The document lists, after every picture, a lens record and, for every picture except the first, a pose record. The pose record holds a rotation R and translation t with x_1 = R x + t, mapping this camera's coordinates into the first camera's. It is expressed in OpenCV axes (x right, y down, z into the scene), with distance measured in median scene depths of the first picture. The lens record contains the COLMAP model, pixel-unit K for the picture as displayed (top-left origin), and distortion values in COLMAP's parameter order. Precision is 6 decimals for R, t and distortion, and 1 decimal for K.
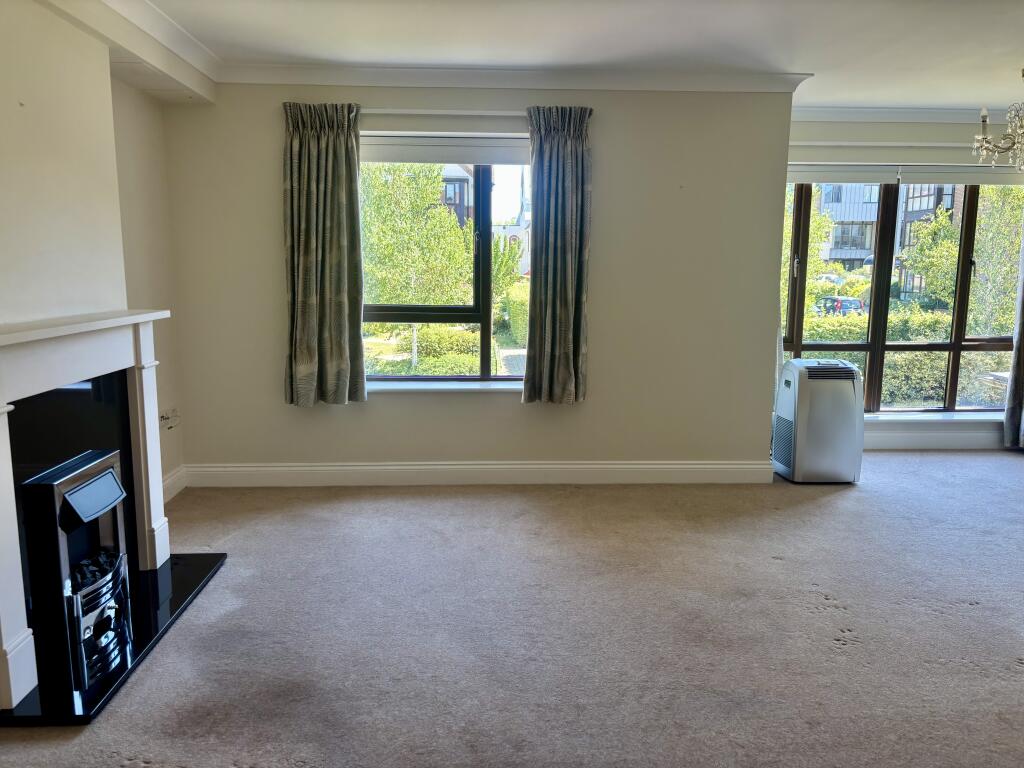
lens RADIAL K [[775.5, 0, 512.0], [0, 775.5, 384.0], [0, 0, 1]] dist [0.064358, -0.092777]
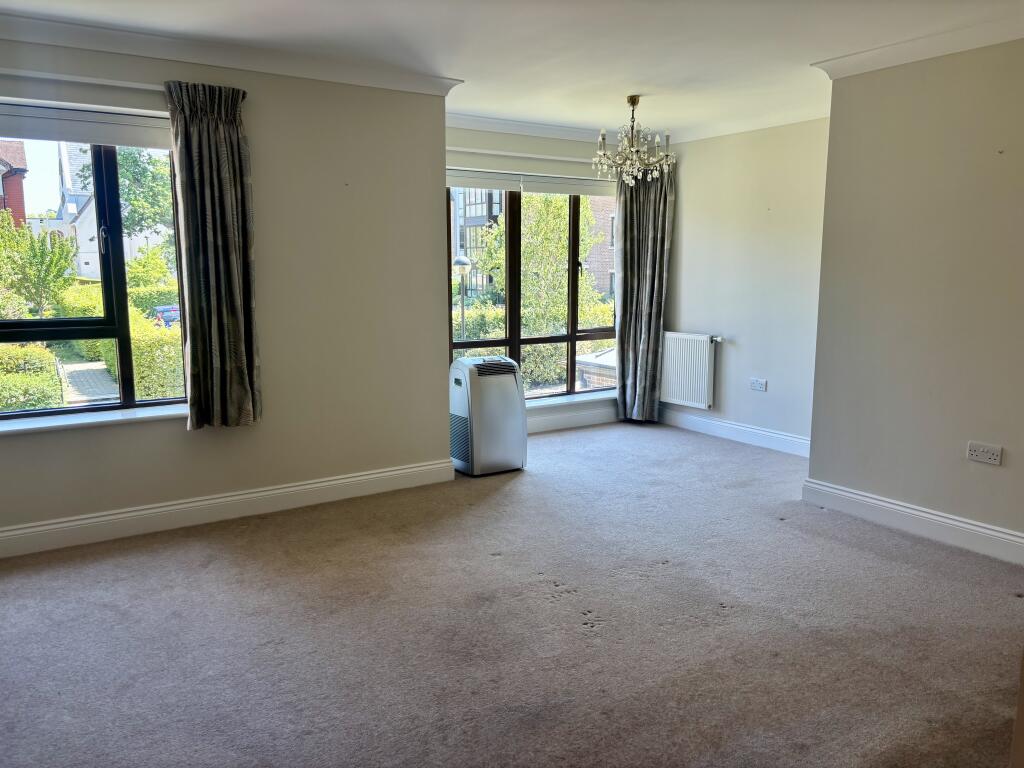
lens RADIAL K [[775.5, 0, 512.0], [0, 775.5, 384.0], [0, 0, 1]] dist [0.064358, -0.092777]
pose [[0.861802, -0.082982, 0.500411, -0.107573], [0.082606, 0.996318, 0.022953, -0.016782], [-0.500473, 0.021555, 0.865484, 0.086001]]
